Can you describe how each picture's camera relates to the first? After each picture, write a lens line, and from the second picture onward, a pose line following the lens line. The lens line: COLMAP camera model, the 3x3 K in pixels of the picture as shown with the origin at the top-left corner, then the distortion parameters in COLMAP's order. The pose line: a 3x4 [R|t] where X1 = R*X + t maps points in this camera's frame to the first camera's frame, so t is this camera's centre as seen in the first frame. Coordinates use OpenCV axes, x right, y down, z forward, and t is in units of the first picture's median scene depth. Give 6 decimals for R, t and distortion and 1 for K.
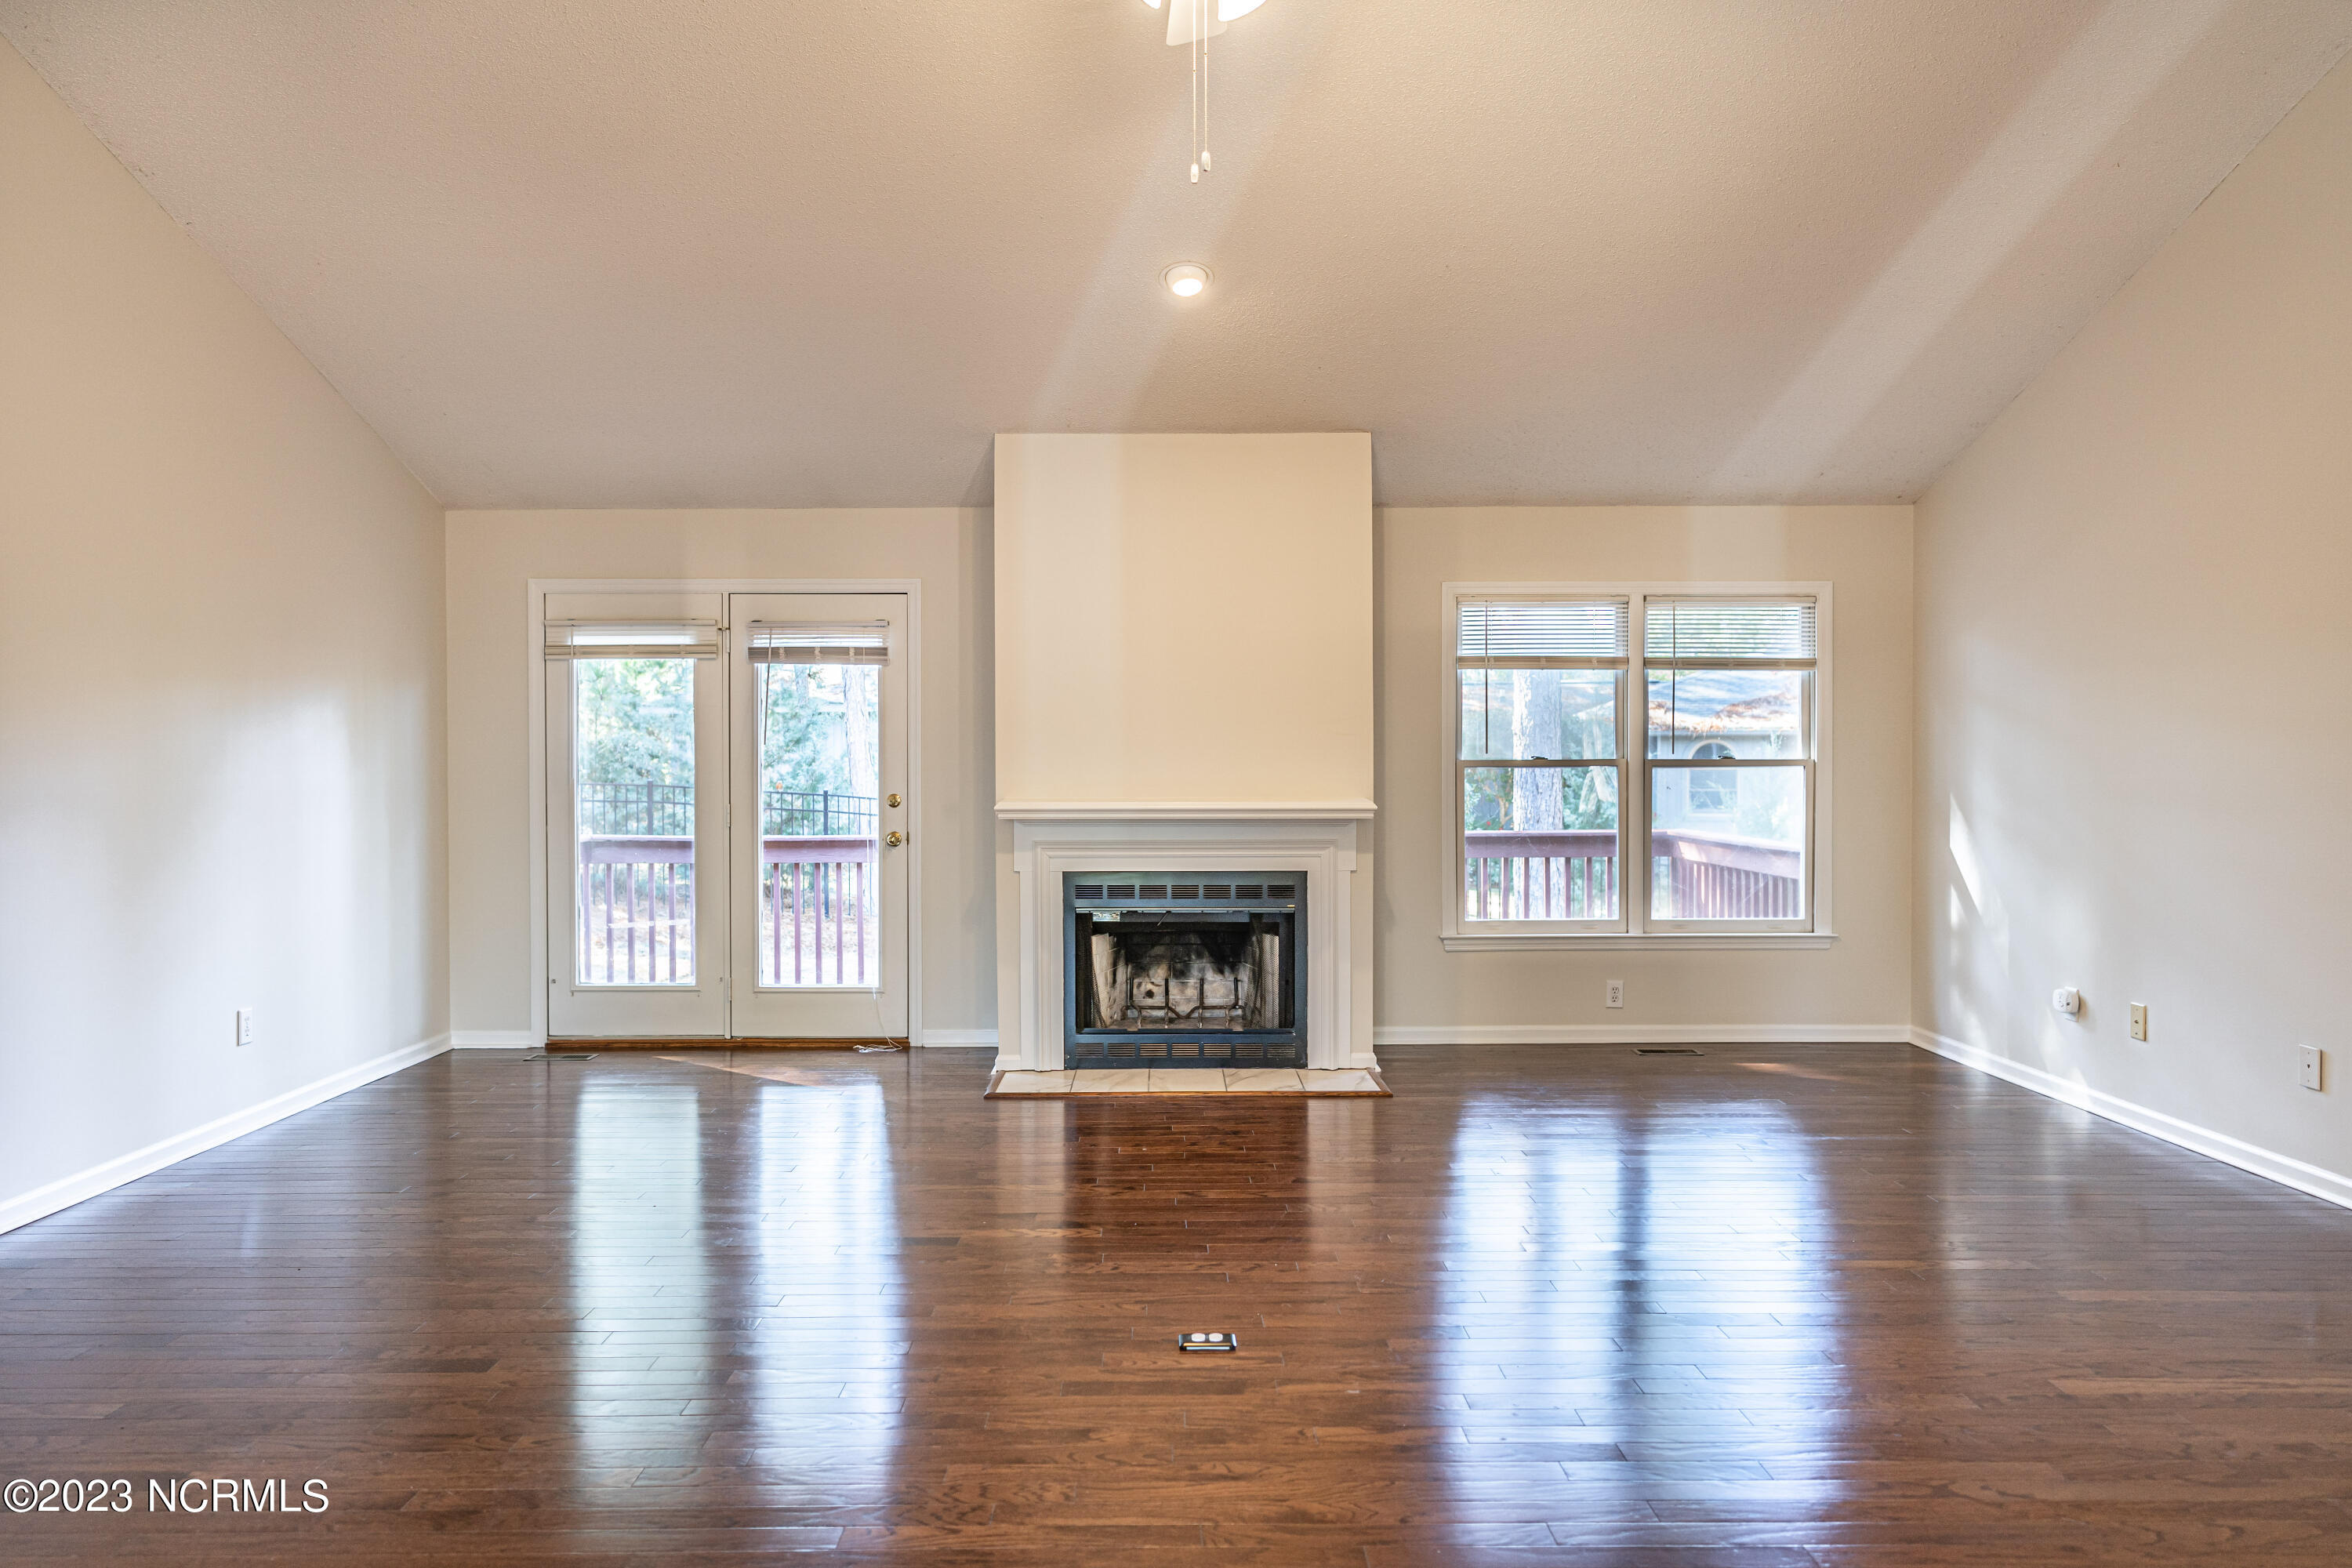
lens RADIAL K [[1542.1, 0, 1176.0], [0, 1542.1, 784.0], [0, 0, 1]] dist [-0.001260, 0.007445]
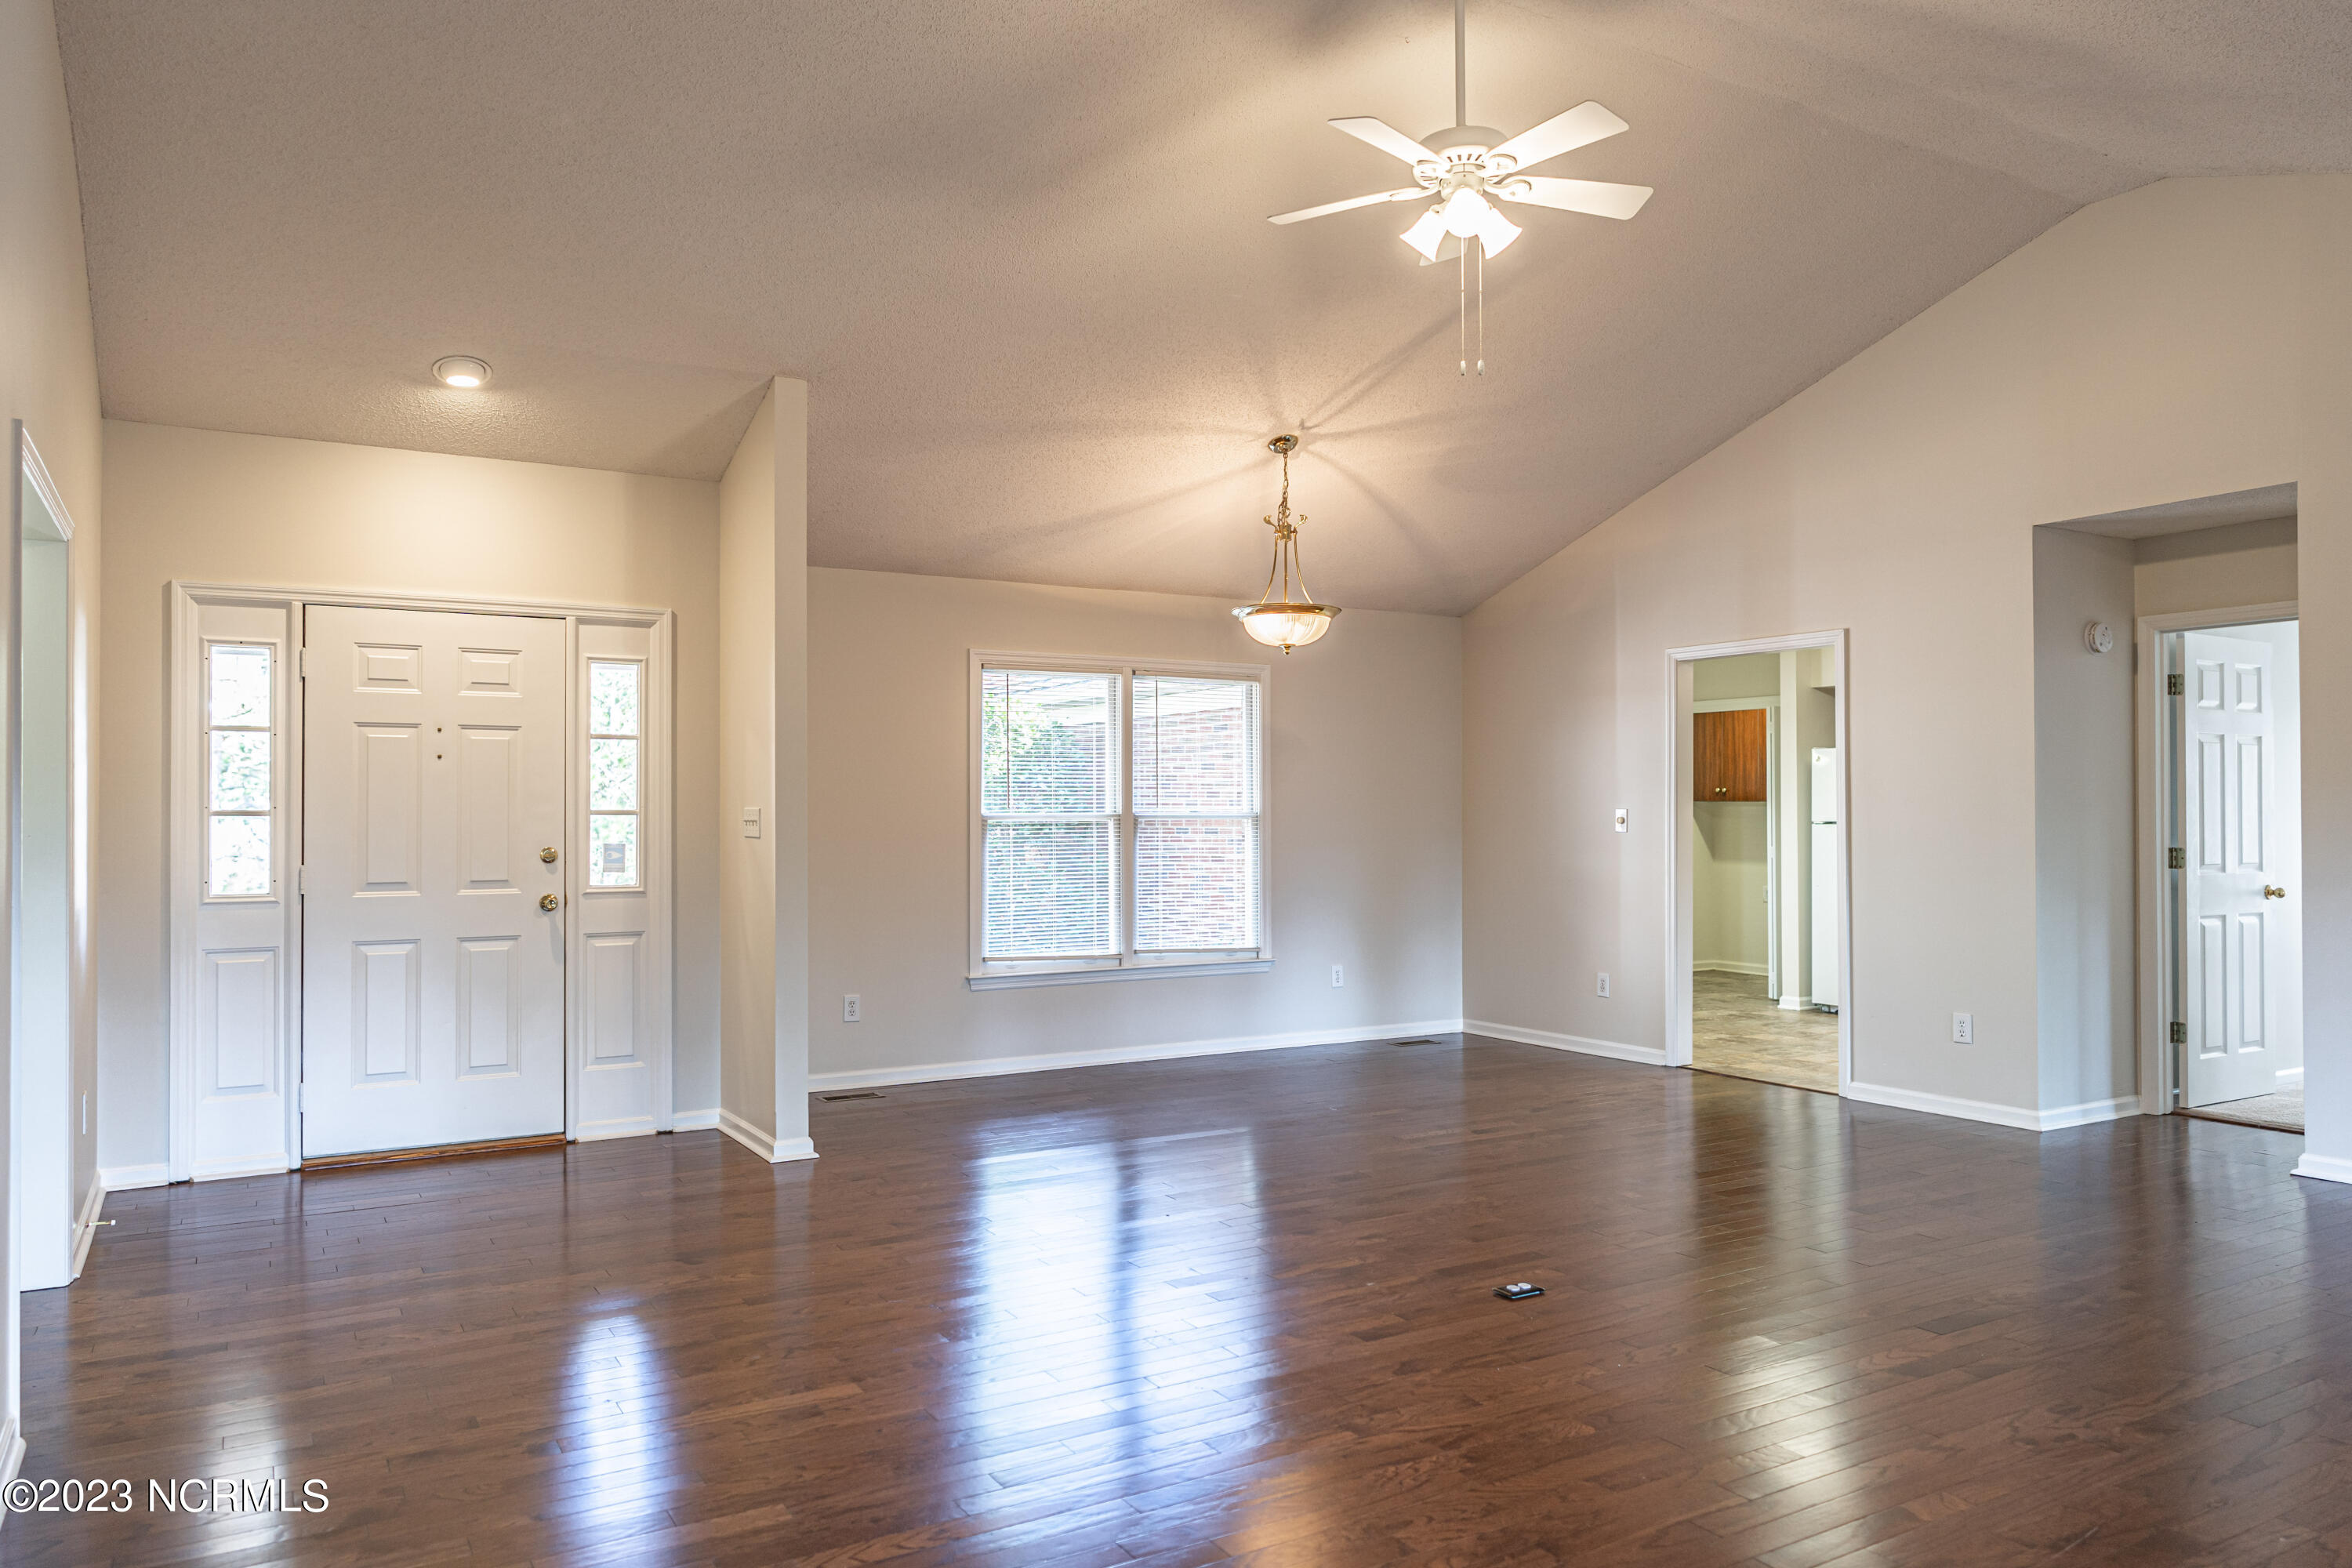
lens RADIAL K [[1542.1, 0, 1176.0], [0, 1542.1, 784.0], [0, 0, 1]] dist [-0.001260, 0.007445]
pose [[-0.850393, -0.005778, -0.526116, 0.422640], [-0.004408, 0.999983, -0.003859, -0.012279], [0.526130, -0.000962, -0.850404, 0.901579]]
